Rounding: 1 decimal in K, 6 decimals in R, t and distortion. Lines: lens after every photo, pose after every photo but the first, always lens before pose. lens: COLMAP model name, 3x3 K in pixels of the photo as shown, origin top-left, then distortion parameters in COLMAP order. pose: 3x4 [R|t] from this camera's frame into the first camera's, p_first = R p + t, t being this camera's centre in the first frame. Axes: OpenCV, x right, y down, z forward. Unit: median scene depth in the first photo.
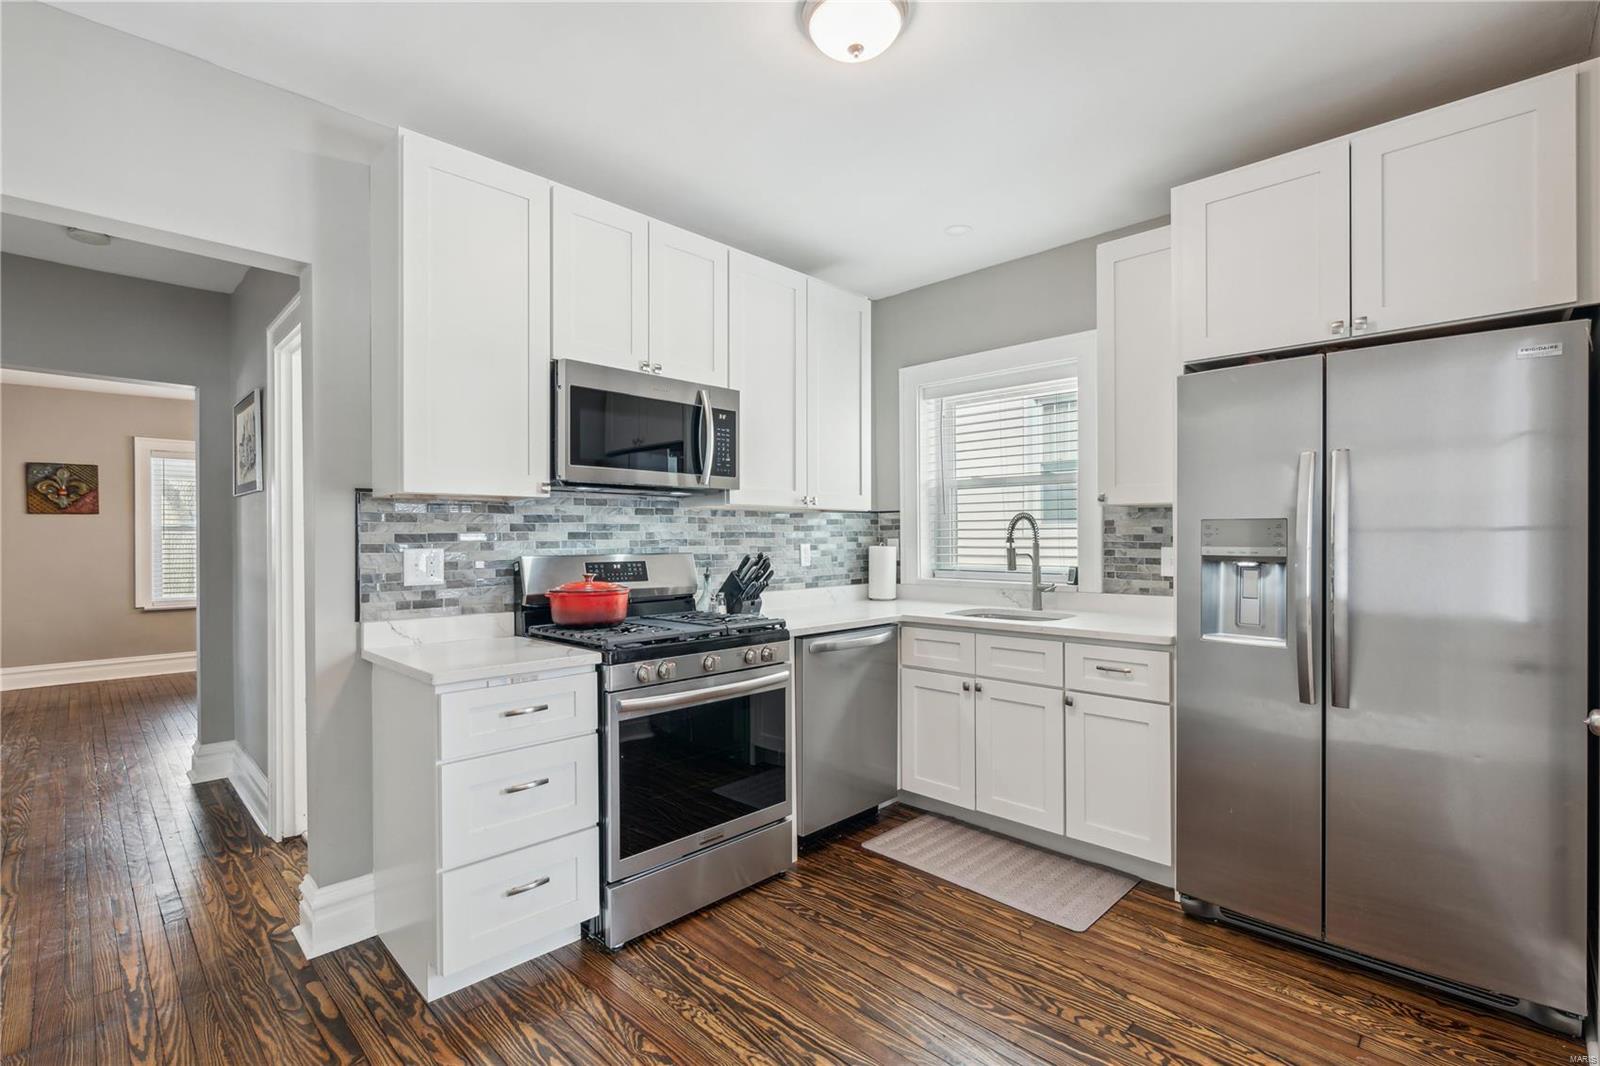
lens RADIAL K [[756.1, 0, 803.8], [0, 756.1, 535.6], [0, 0, 1]] dist [-0.004931, 0.001153]
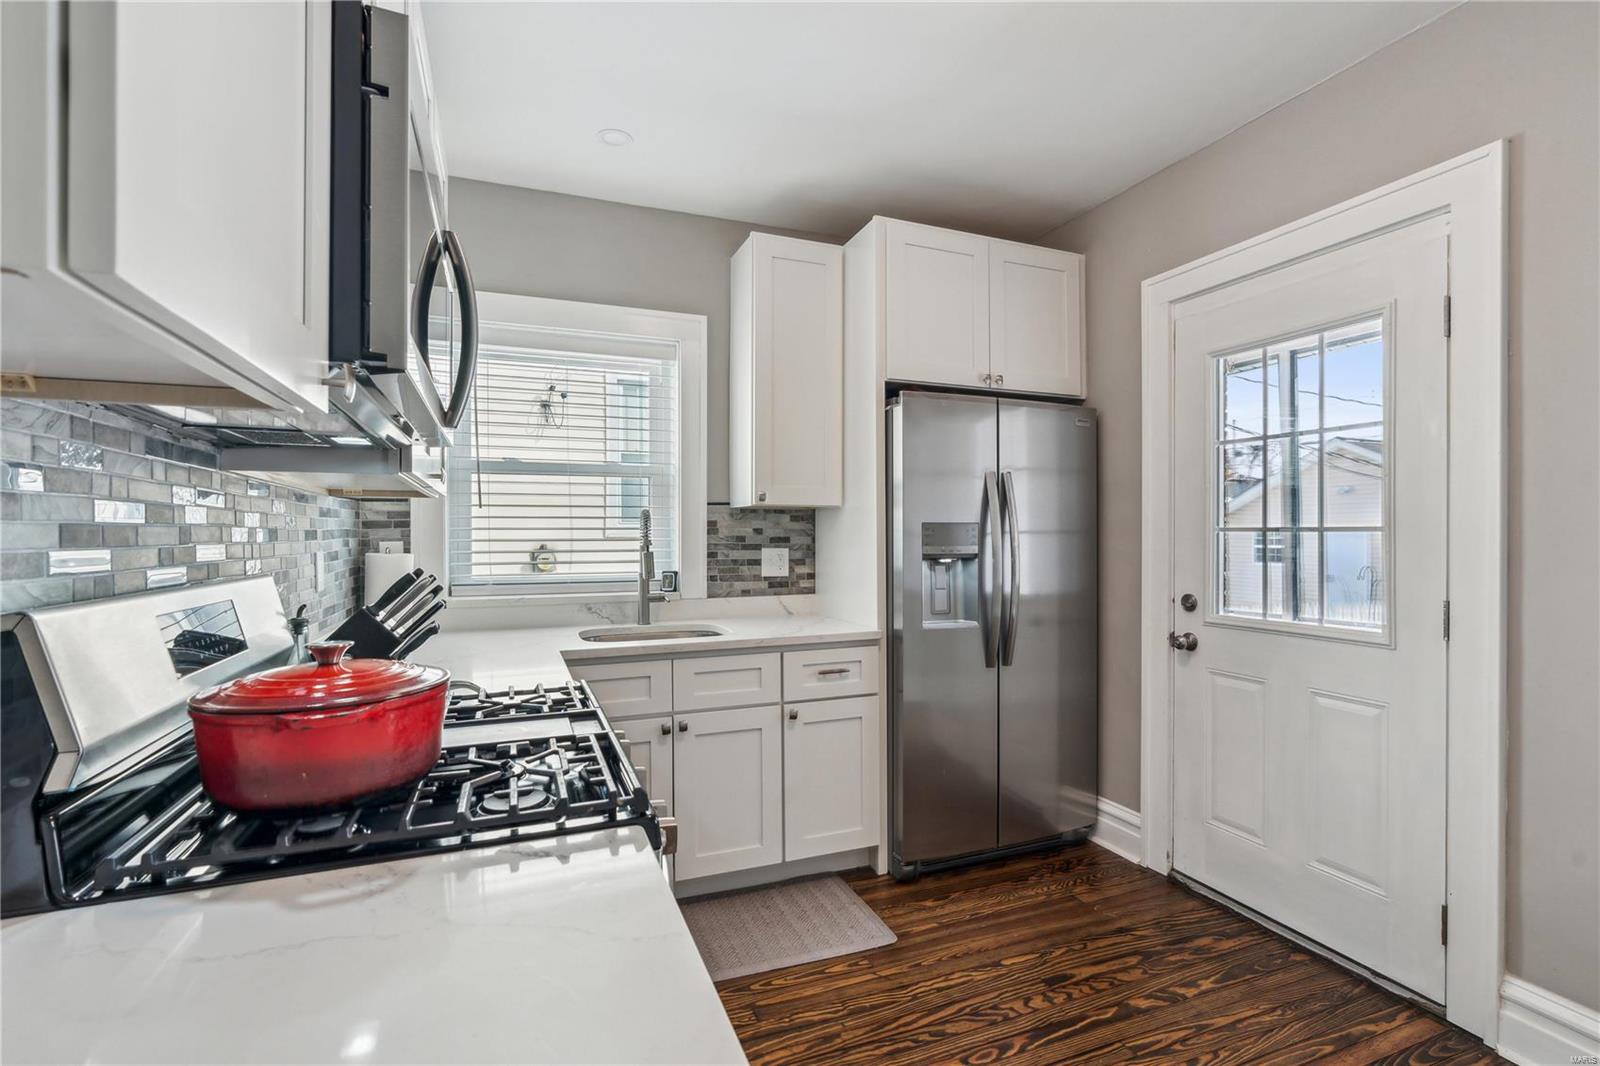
lens RADIAL K [[756.1, 0, 800.7], [0, 756.1, 529.9], [0, 0, 1]] dist [-0.004931, 0.001153]
pose [[0.382361, 0.009182, 0.923967, -0.505133], [0.000398, 0.999949, -0.010102, 0.001059], [-0.924013, 0.004231, 0.382338, 0.630501]]
